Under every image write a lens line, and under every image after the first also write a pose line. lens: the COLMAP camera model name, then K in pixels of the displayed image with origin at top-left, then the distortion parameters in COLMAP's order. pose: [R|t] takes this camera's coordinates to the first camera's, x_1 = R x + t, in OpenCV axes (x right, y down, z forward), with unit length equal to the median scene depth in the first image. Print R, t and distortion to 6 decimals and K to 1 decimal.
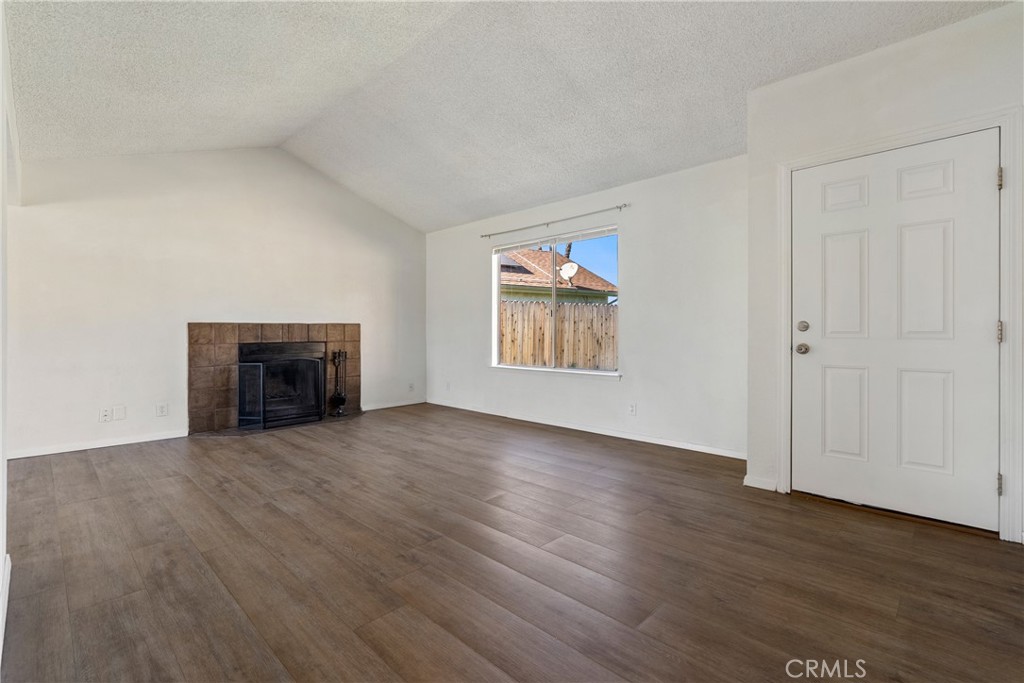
lens RADIAL K [[473.0, 0, 505.6], [0, 473.0, 336.3], [0, 0, 1]] dist [-0.006702, 0.001577]
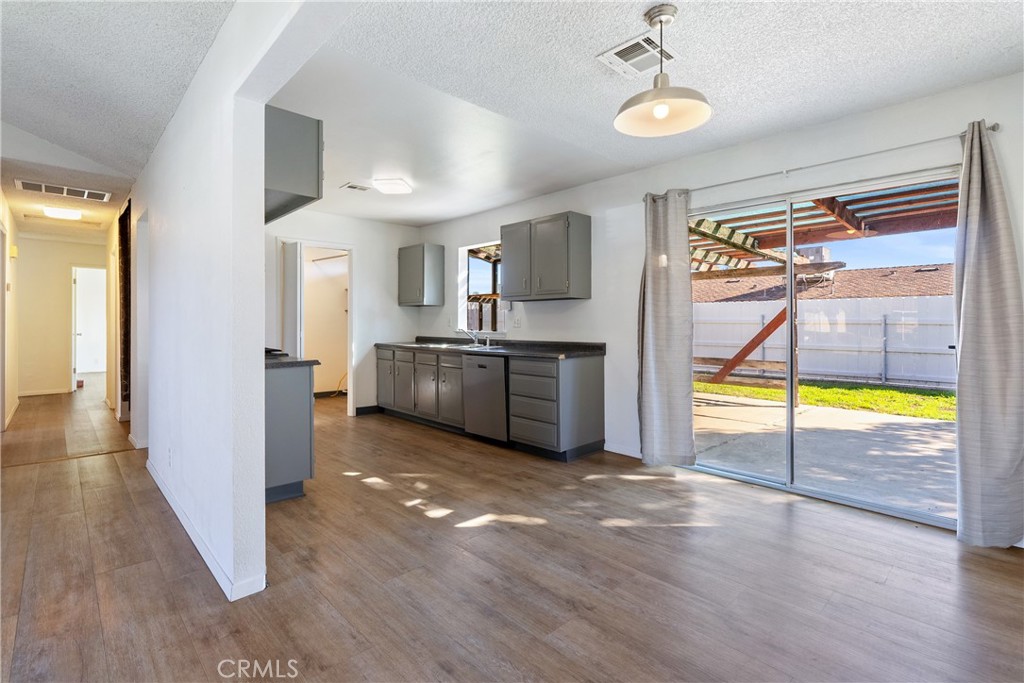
lens RADIAL K [[473.0, 0, 514.3], [0, 473.0, 321.9], [0, 0, 1]] dist [-0.006702, 0.001577]
pose [[-0.999832, -0.001337, 0.018291, -1.272145], [-0.001195, 0.999969, 0.007822, -0.053706], [-0.018301, 0.007799, -0.999802, 1.495707]]
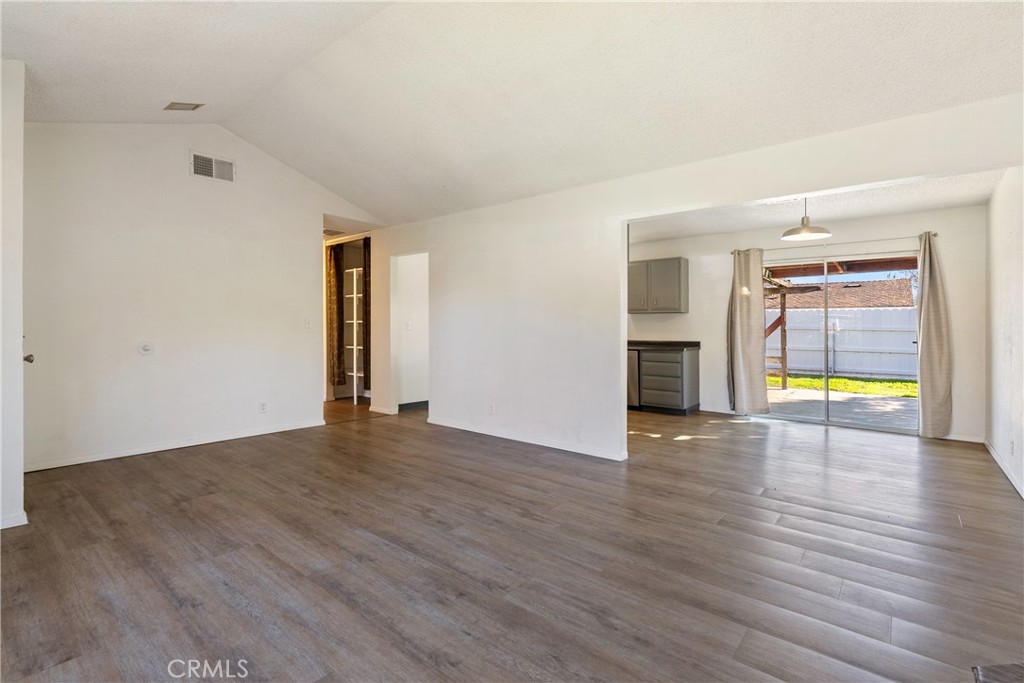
lens RADIAL K [[473.0, 0, 513.9], [0, 473.0, 321.1], [0, 0, 1]] dist [-0.006702, 0.001577]
pose [[-0.994944, -0.008892, -0.100038, -0.325632], [-0.008731, 0.999960, -0.002045, -0.064192], [0.100052, -0.001161, -0.994982, 2.266165]]
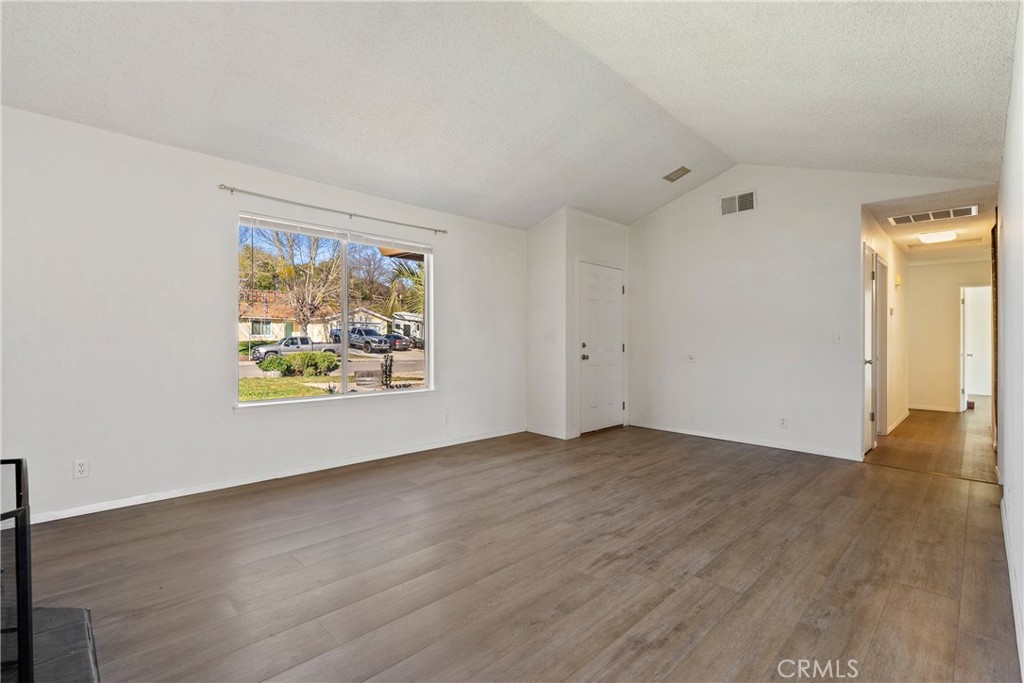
lens RADIAL K [[473.0, 0, 517.6], [0, 473.0, 340.2], [0, 0, 1]] dist [-0.006702, 0.001577]
pose [[-0.007325, -0.002283, 0.999971, -1.378139], [0.001330, 0.999996, 0.002293, -0.050045], [-0.999972, 0.001346, -0.007322, 1.390327]]
